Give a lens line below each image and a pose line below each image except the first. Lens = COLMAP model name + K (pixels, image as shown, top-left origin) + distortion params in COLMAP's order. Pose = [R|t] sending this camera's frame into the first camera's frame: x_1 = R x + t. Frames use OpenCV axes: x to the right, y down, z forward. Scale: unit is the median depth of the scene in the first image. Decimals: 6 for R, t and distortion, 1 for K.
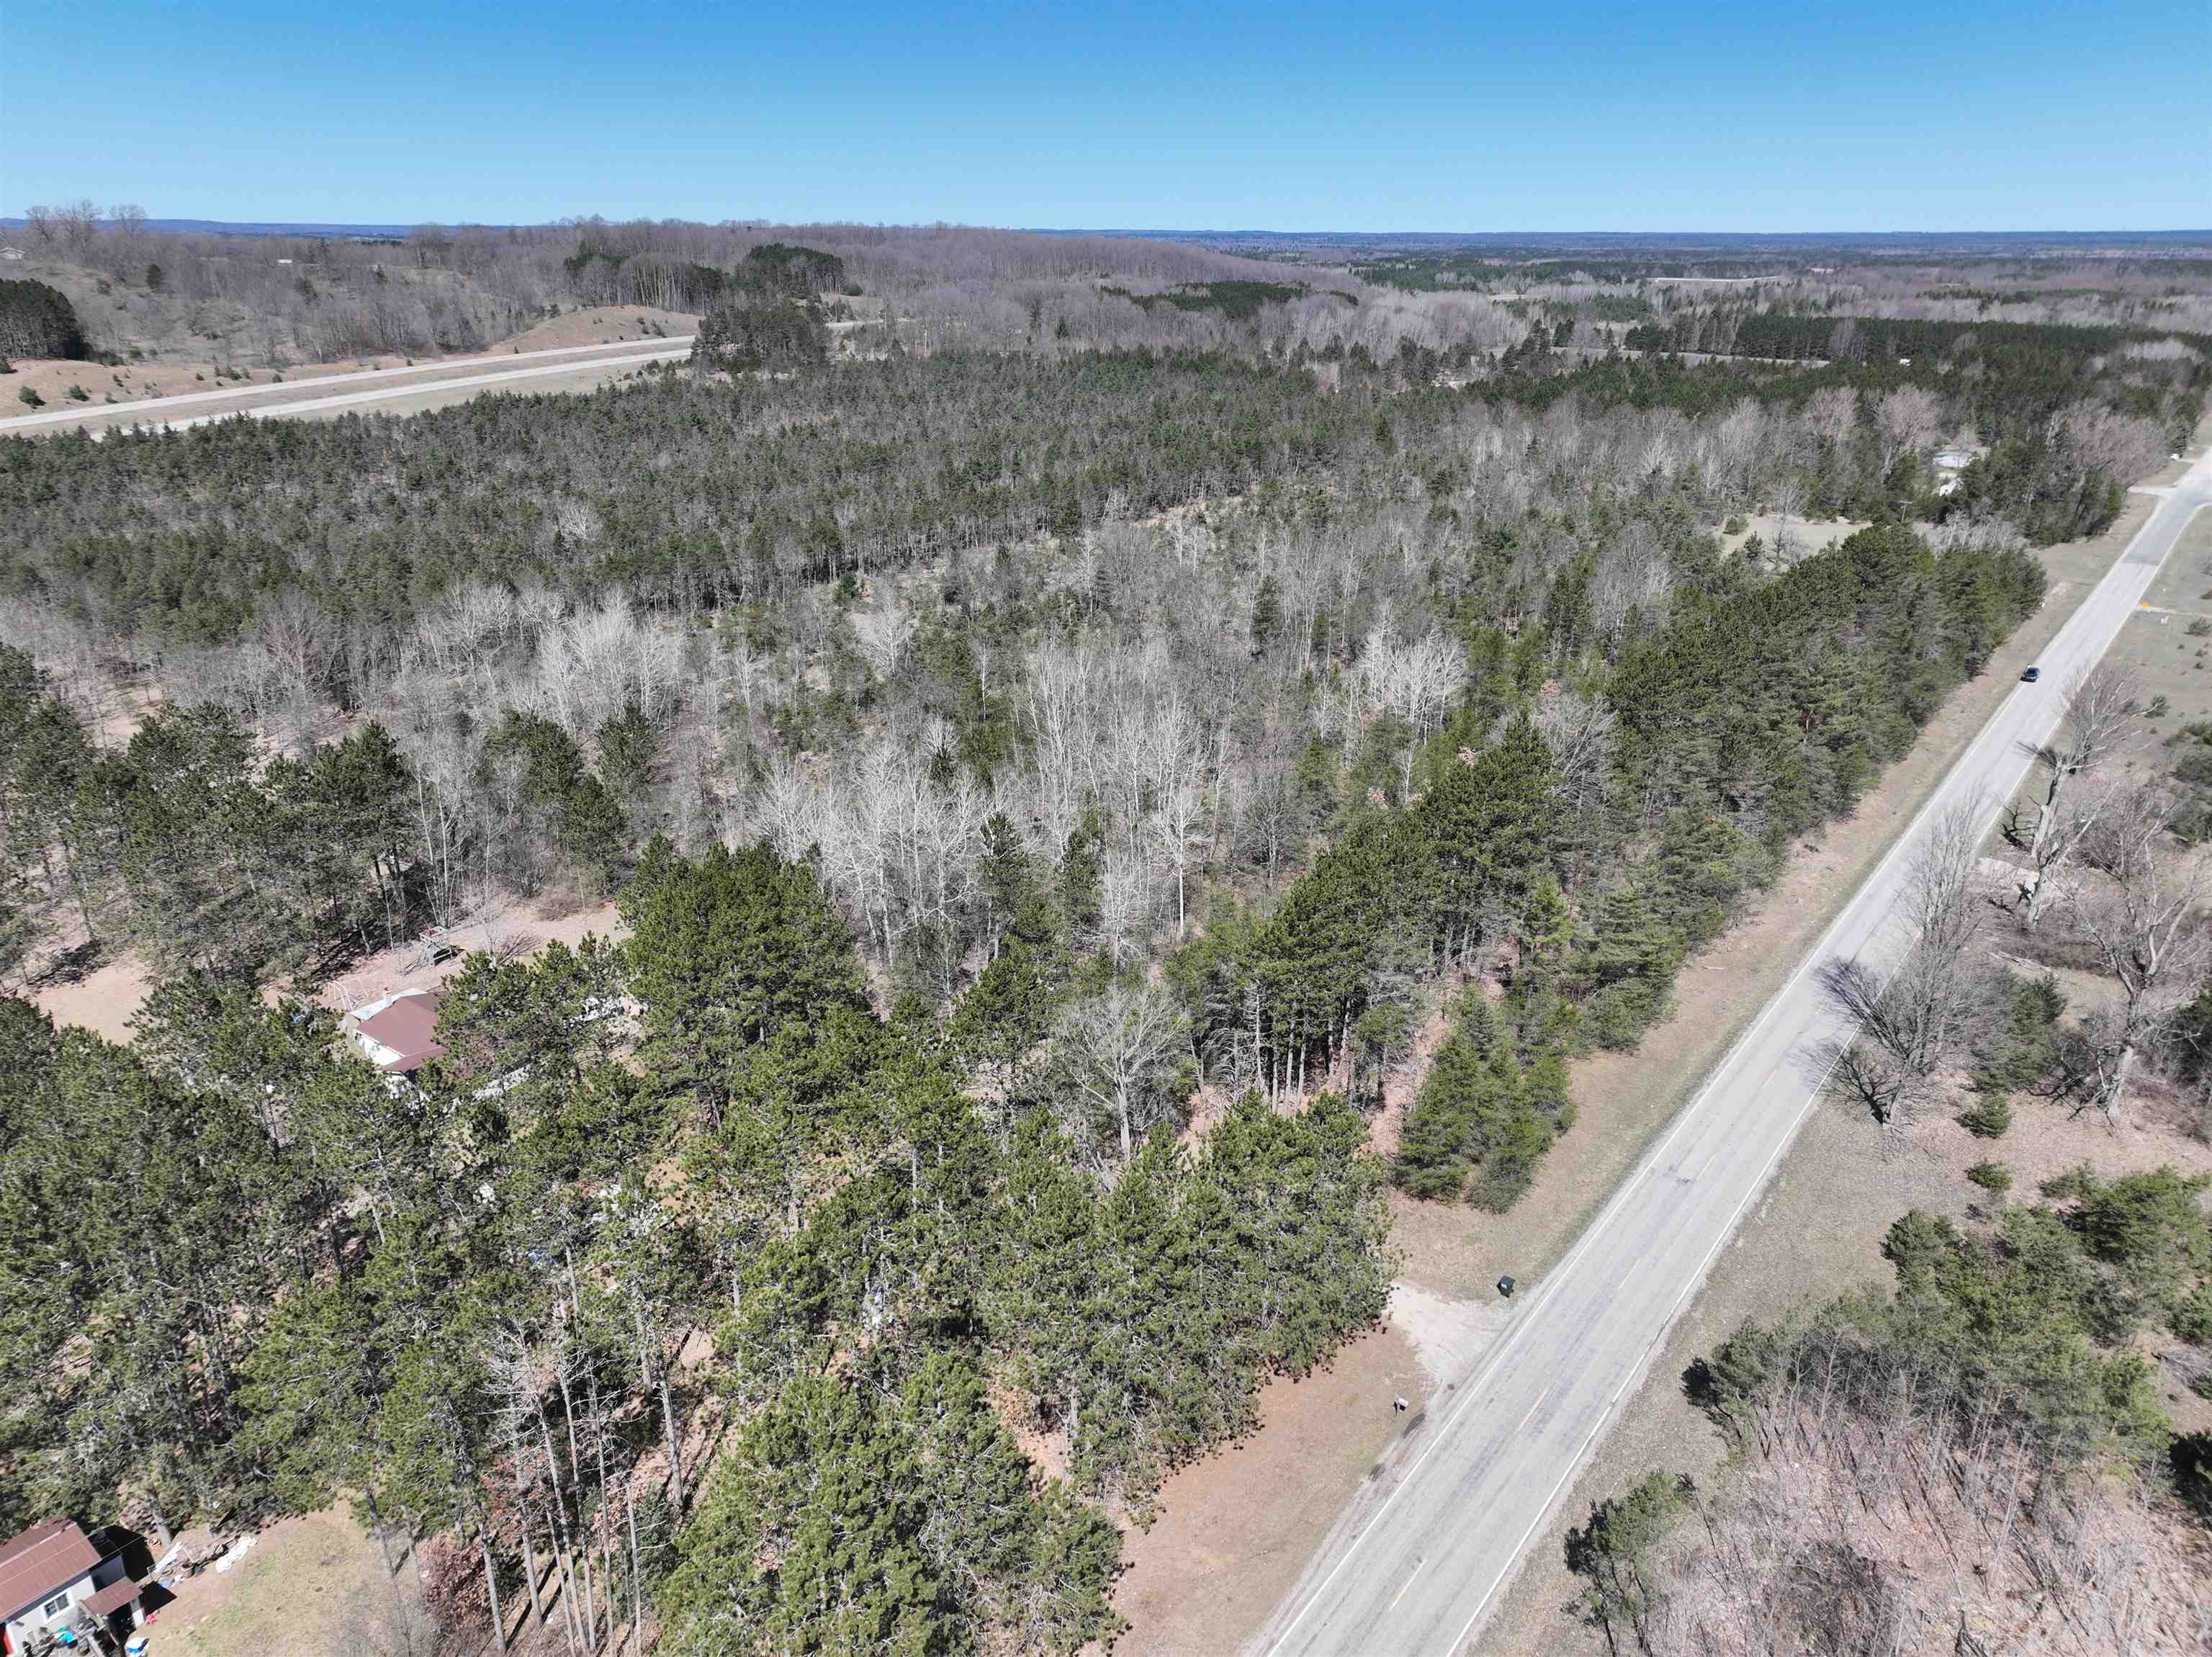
lens RADIAL K [[1569.0, 0, 1106.0], [0, 1569.0, 828.5], [0, 0, 1]] dist [-0.001639, 0.018161]
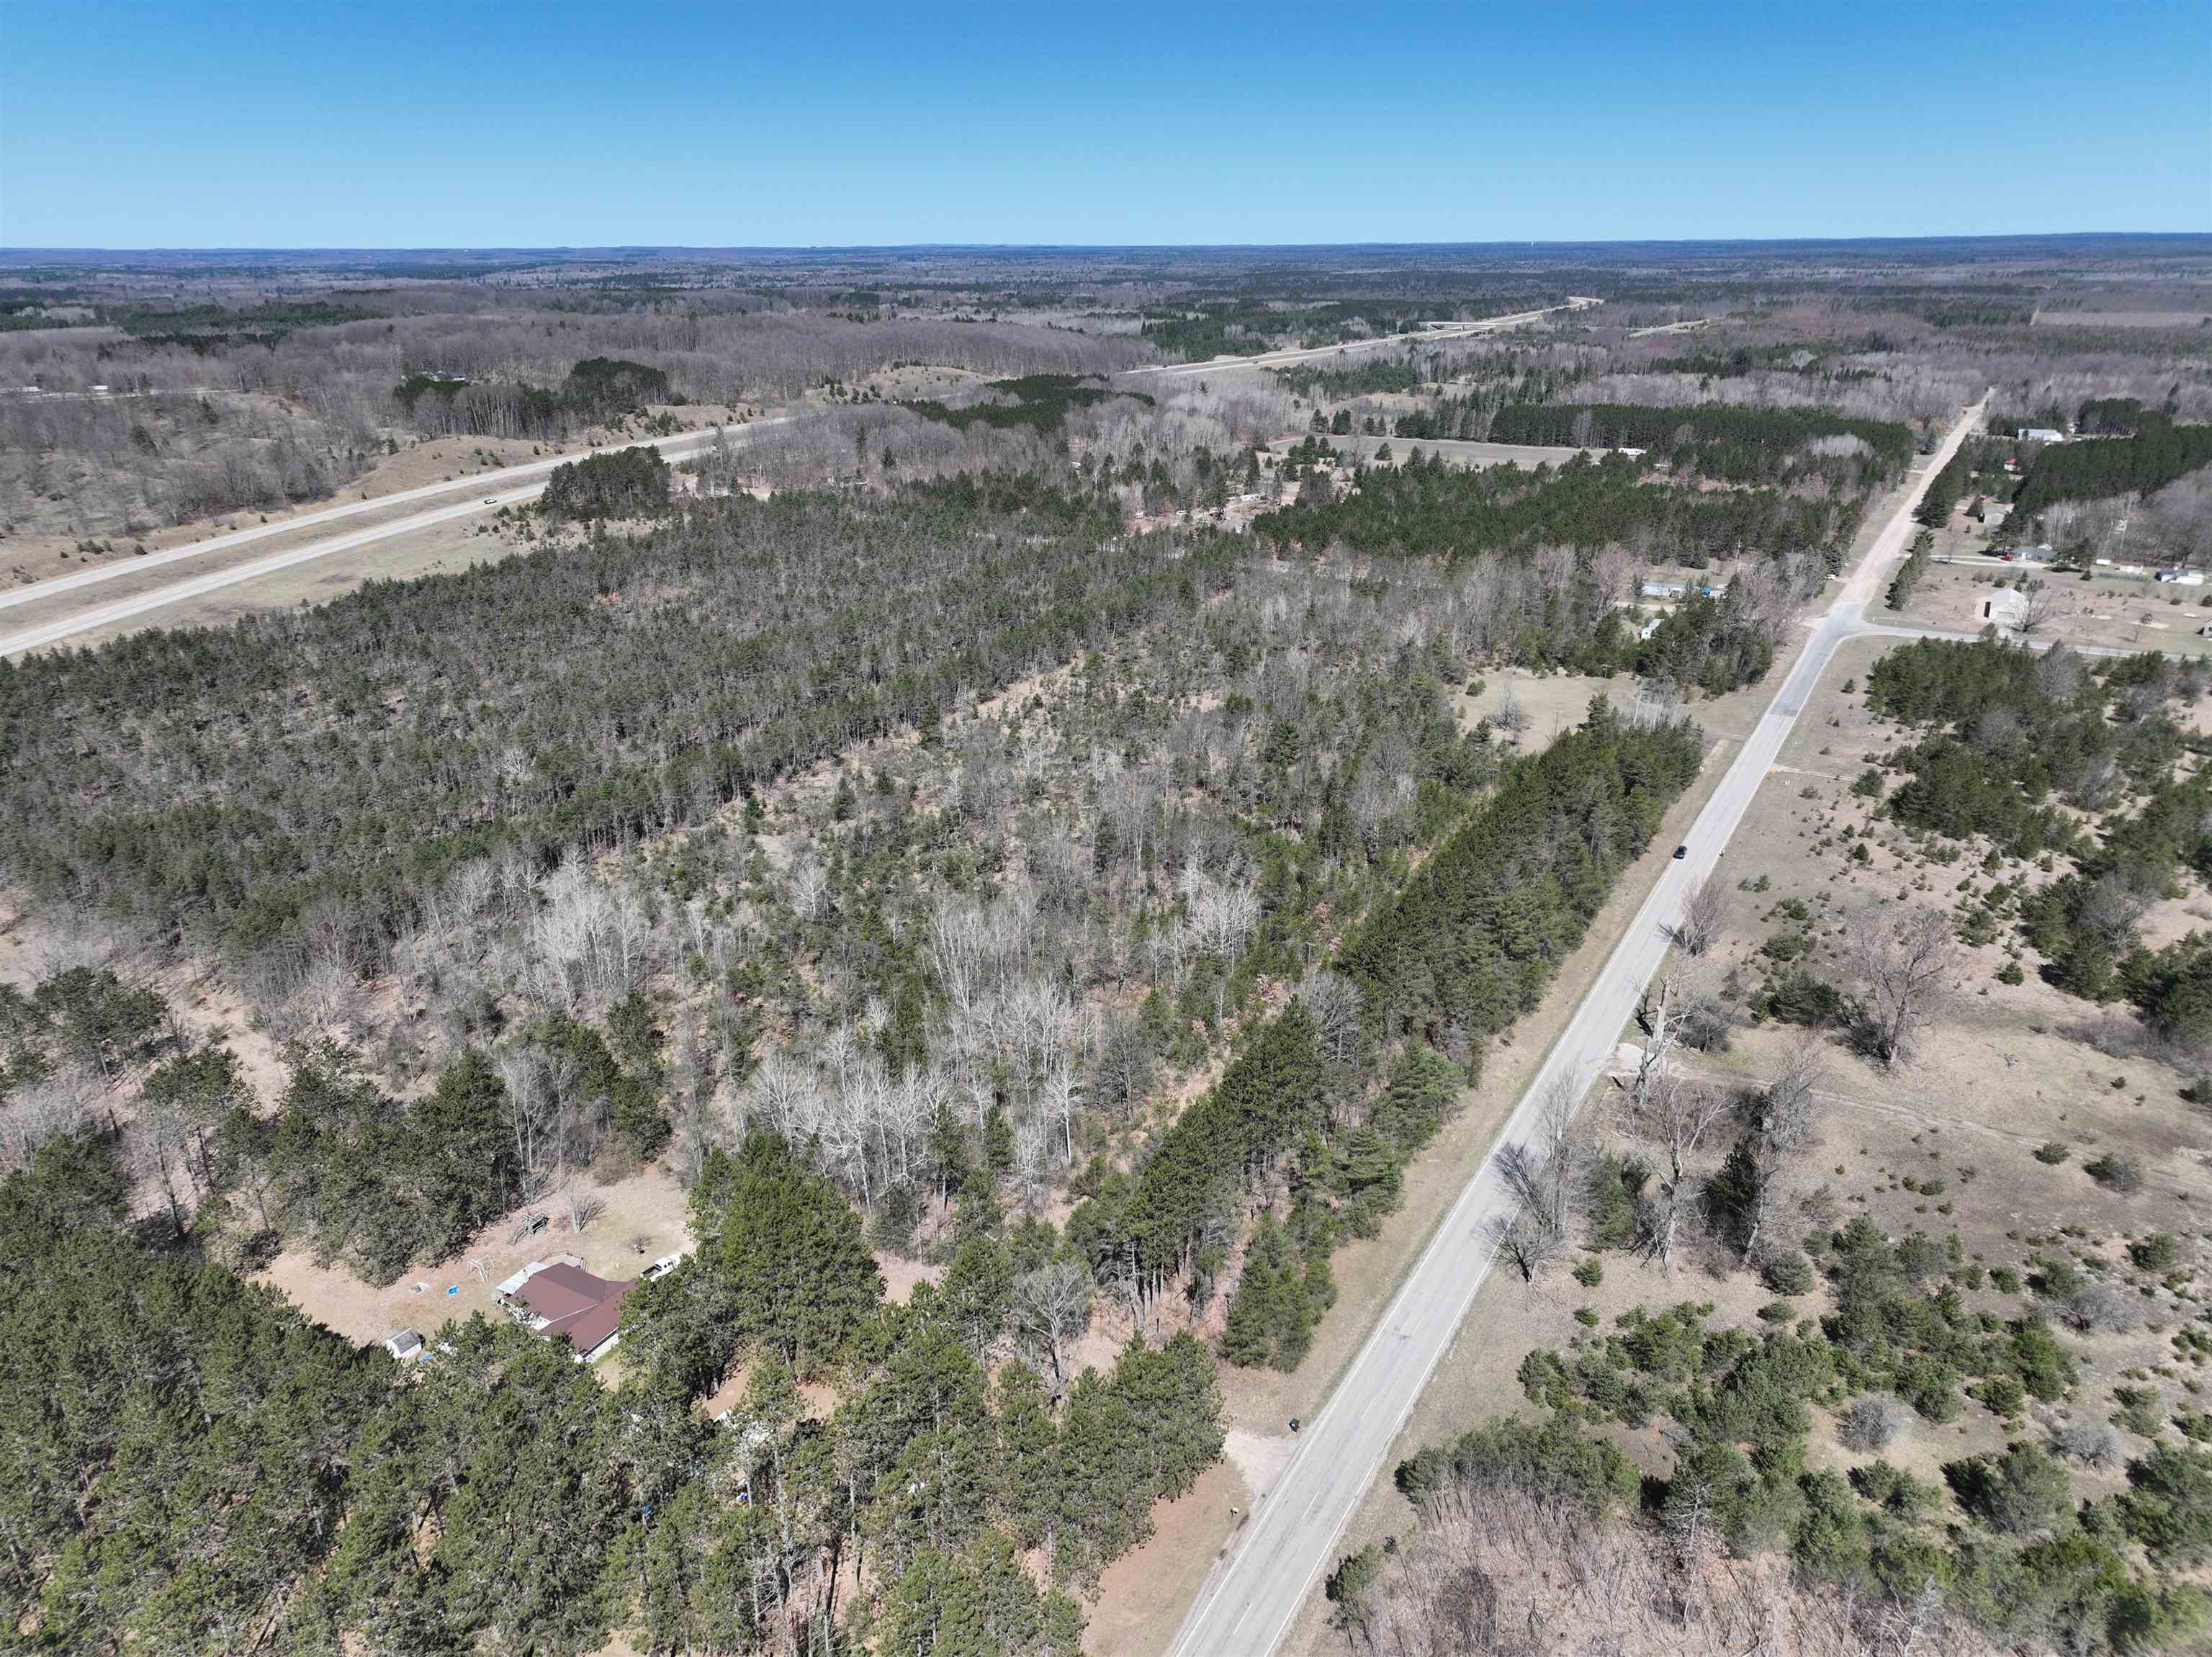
lens RADIAL K [[1569.0, 0, 1106.0], [0, 1569.0, 828.5], [0, 0, 1]] dist [-0.001639, 0.018161]
pose [[0.992172, -0.057684, 0.110756, -0.049739], [0.058342, 0.998293, -0.002713, -0.192963], [-0.110411, 0.009154, 0.993844, -0.352453]]
